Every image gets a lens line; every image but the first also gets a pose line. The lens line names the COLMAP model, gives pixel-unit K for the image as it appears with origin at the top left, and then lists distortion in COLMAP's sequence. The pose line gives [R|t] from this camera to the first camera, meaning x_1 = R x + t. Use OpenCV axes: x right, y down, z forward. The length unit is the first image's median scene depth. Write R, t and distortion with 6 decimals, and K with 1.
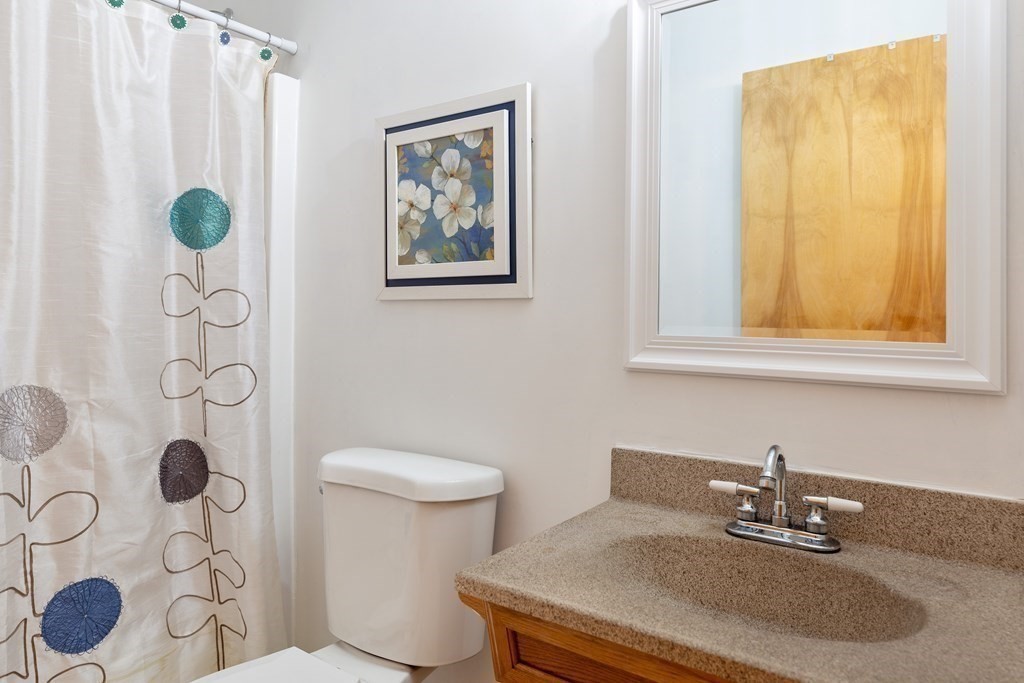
lens RADIAL K [[668.4, 0, 512.0], [0, 668.4, 343.5], [0, 0, 1]] dist [0.003340, -0.000271]
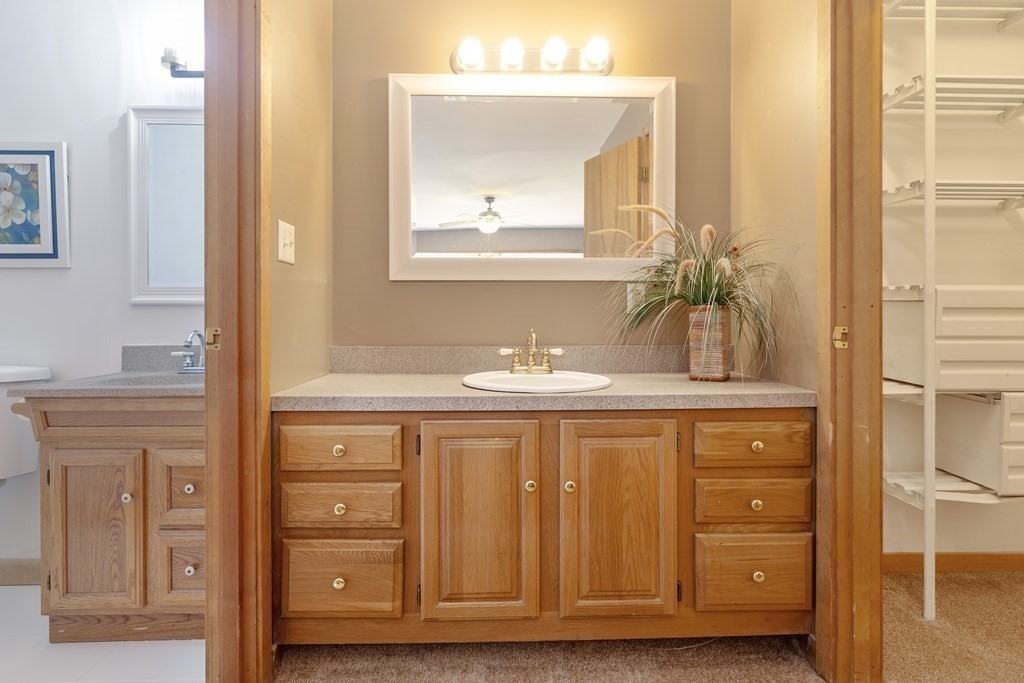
lens RADIAL K [[539.1, 0, 515.8], [0, 539.1, 332.4], [0, 0, 1]] dist [0.000350, 0.000911]
pose [[0.799793, -0.023928, 0.599798, 0.107624], [0.031156, 0.999513, -0.001670, 0.133047], [-0.599467, 0.020023, 0.800149, -0.778005]]
